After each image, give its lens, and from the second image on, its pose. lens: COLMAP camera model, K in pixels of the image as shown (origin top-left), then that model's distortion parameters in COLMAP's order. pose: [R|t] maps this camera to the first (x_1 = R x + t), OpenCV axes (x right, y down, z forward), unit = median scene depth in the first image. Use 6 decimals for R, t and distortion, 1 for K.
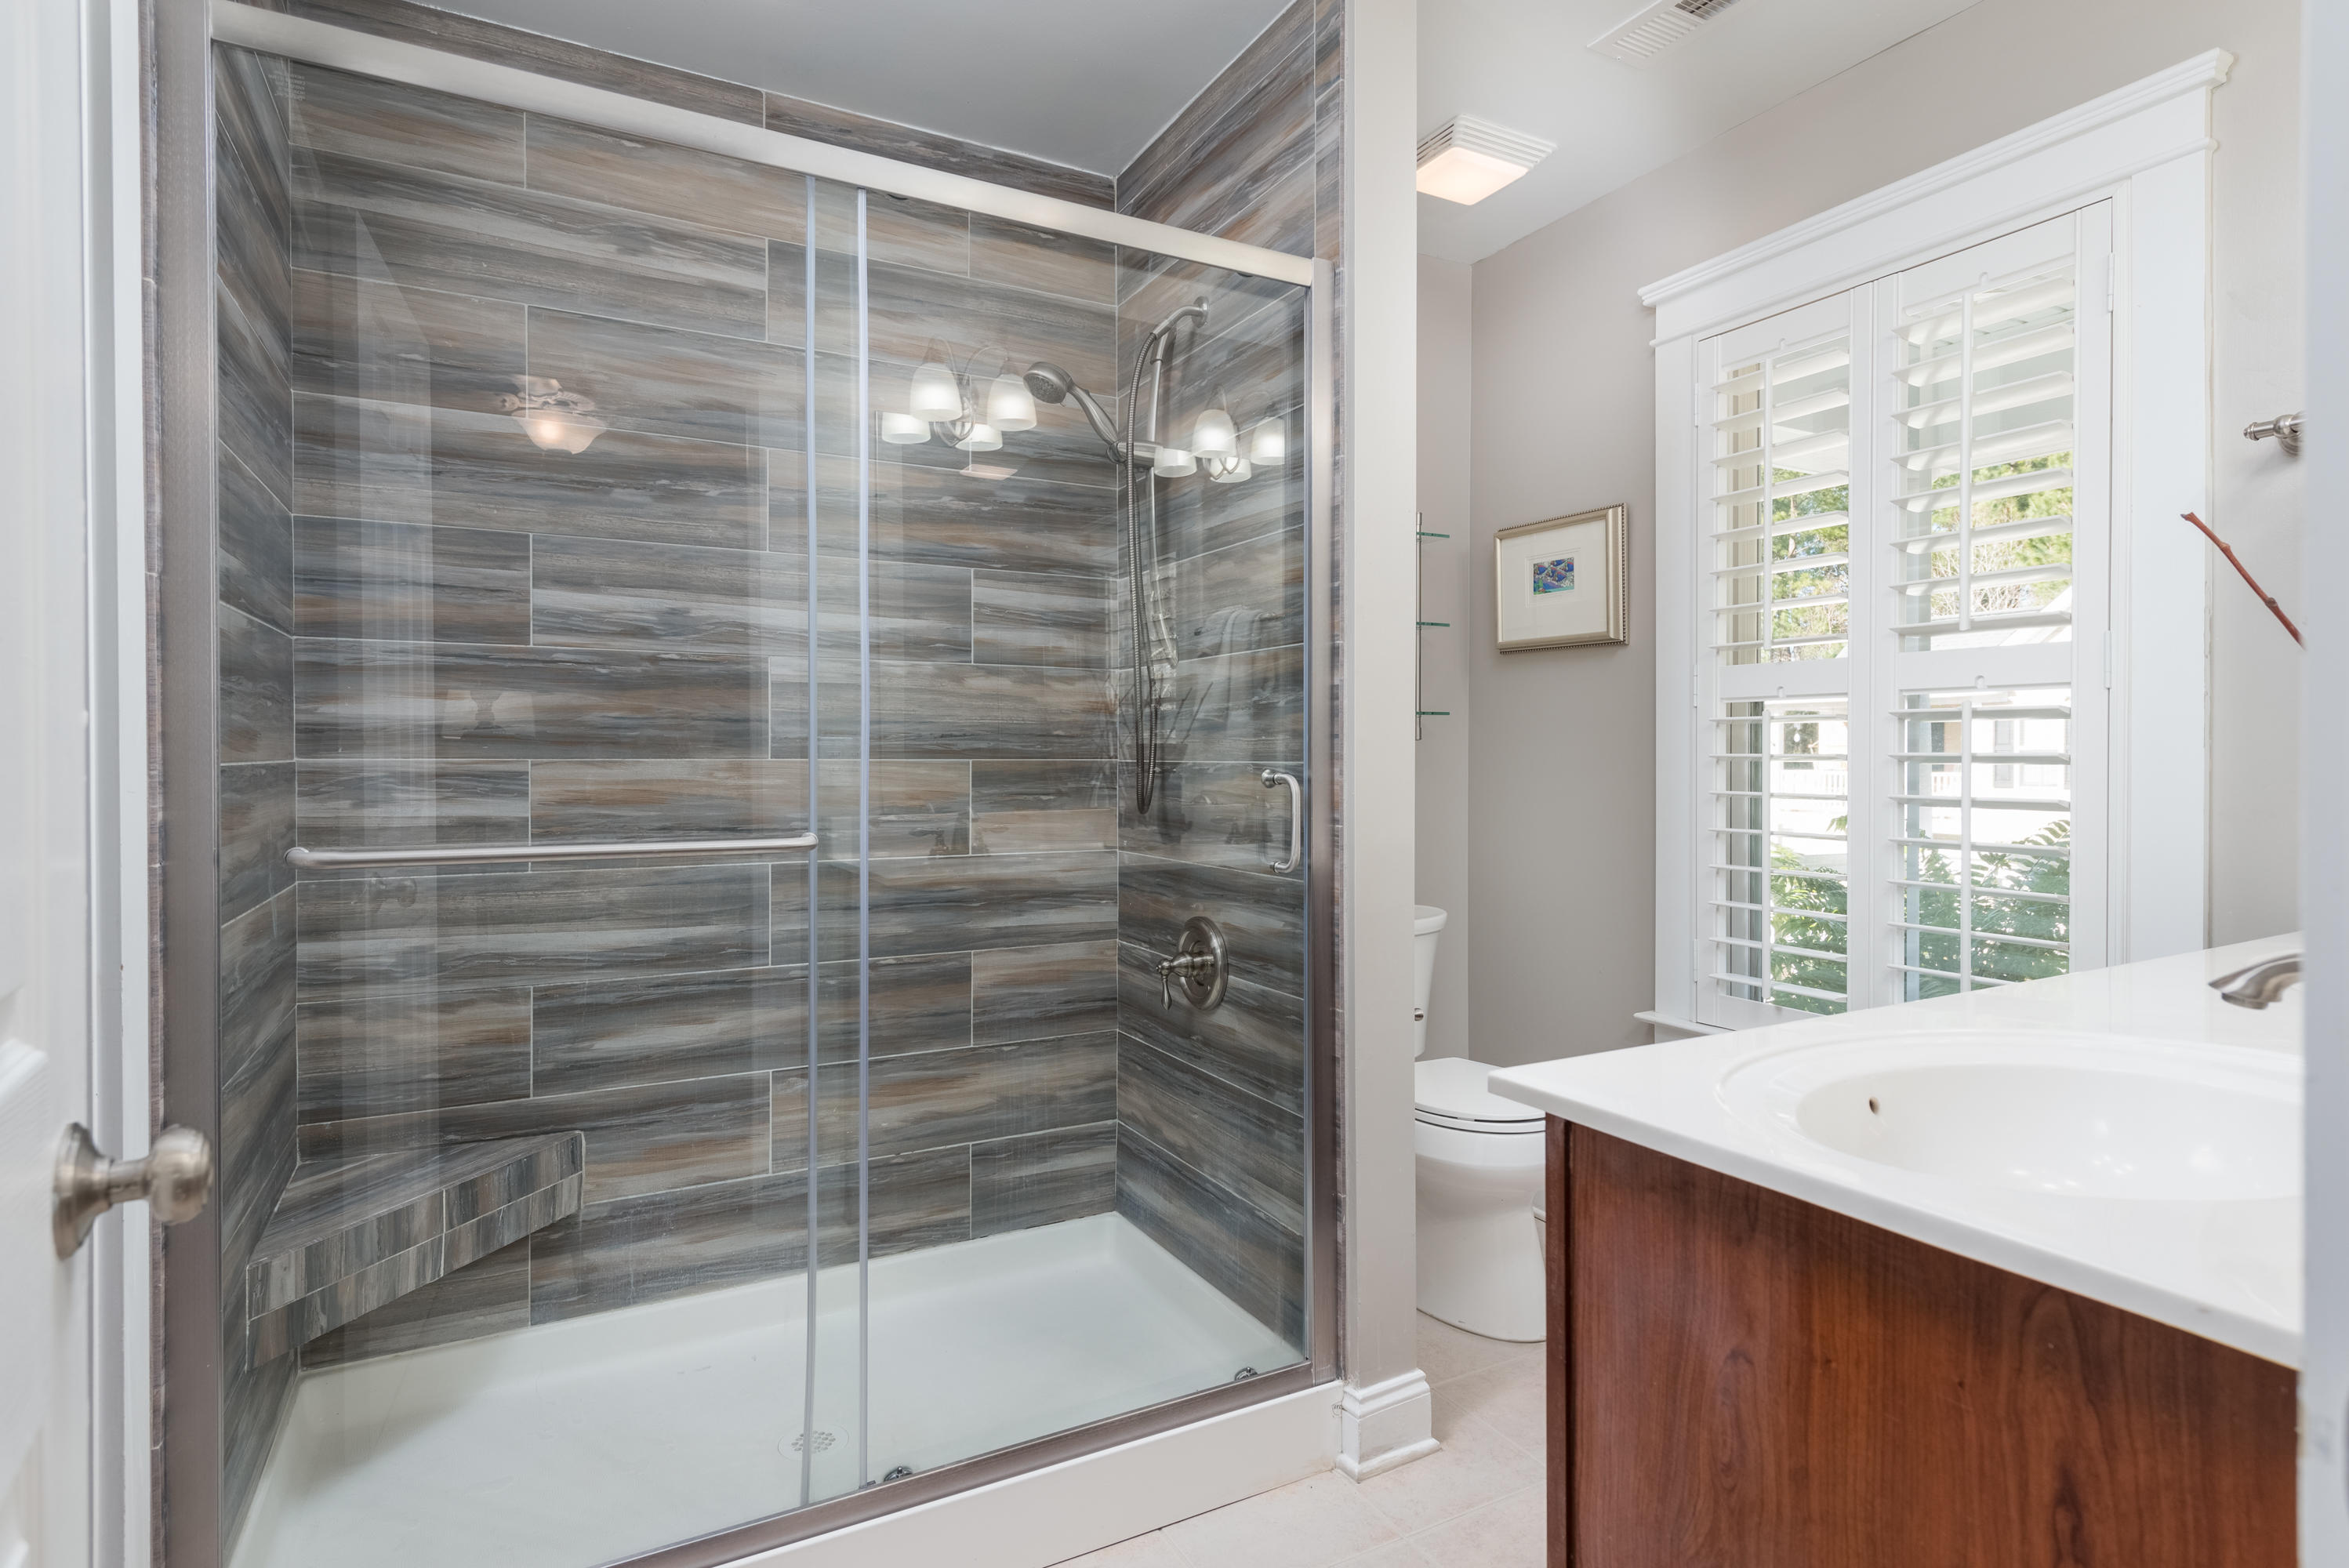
lens RADIAL K [[1175.8, 0, 1170.6], [0, 1175.8, 765.2], [0, 0, 1]] dist [0.007119, -0.002172]
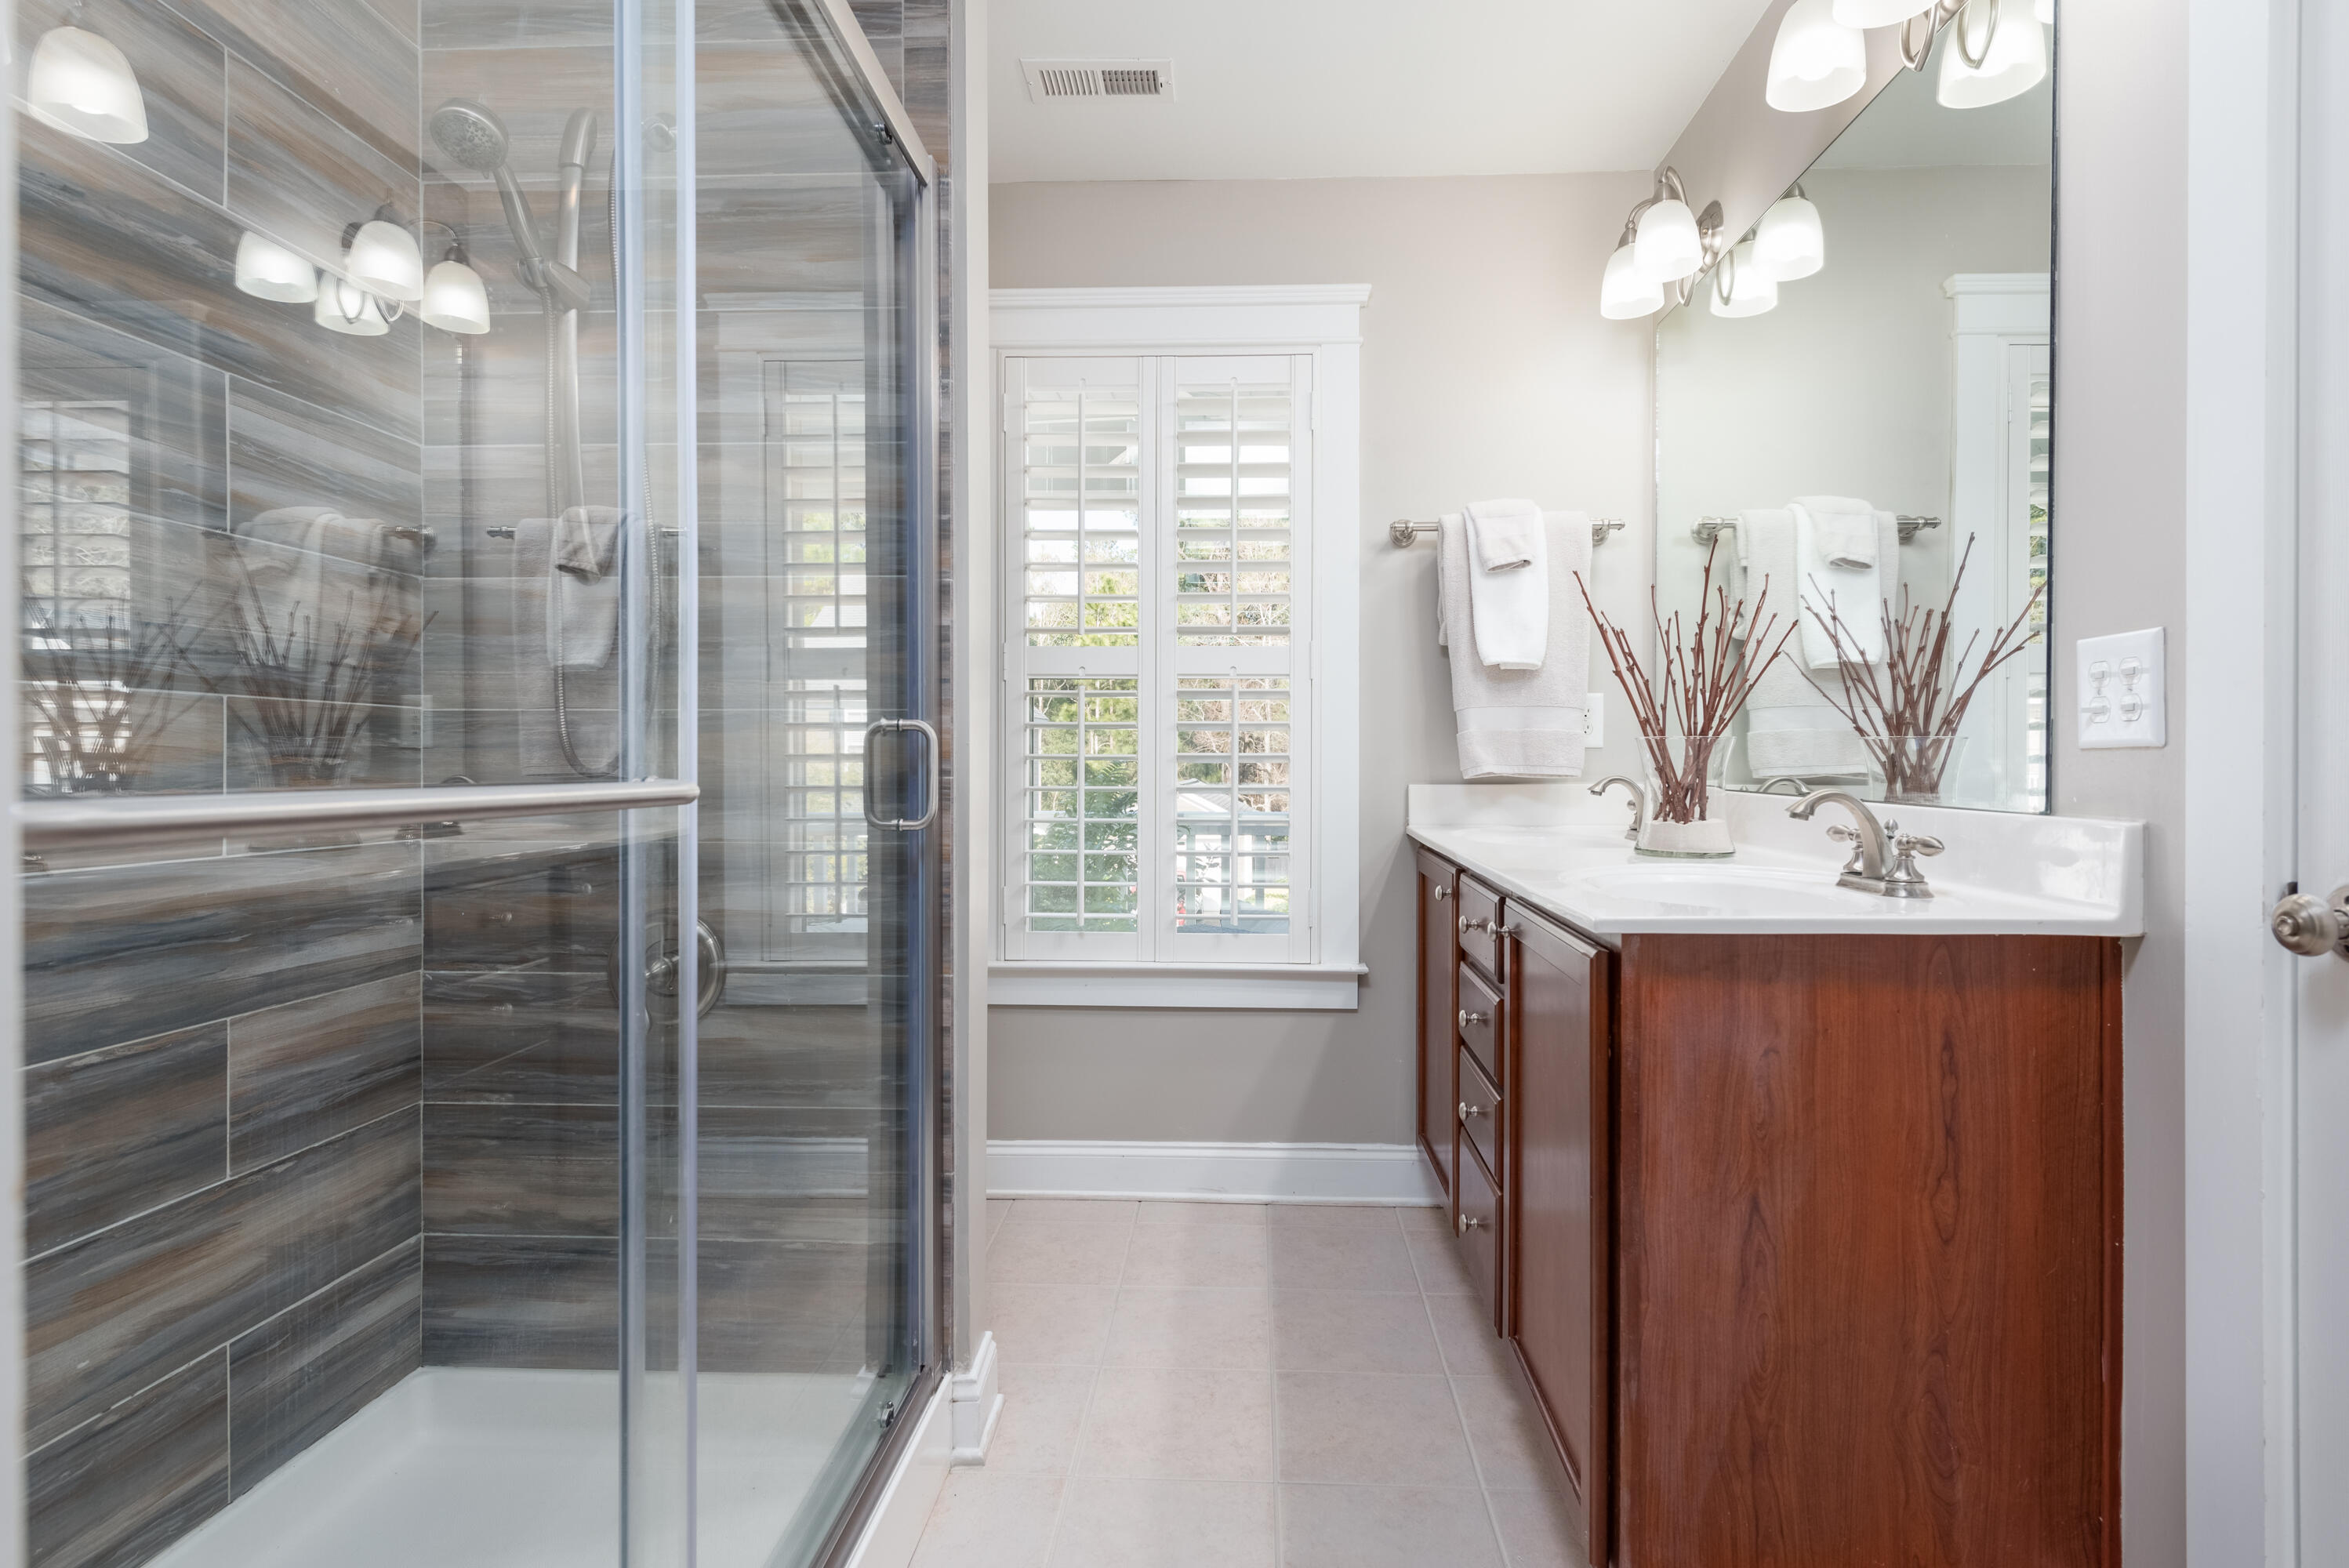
lens RADIAL K [[1175.8, 0, 1167.9], [0, 1175.8, 770.7], [0, 0, 1]] dist [0.007119, -0.002172]
pose [[0.513502, -0.004448, 0.858077, -0.442968], [0.006525, 0.999978, 0.001279, 0.036021], [-0.858064, 0.004942, 0.513520, 0.292314]]
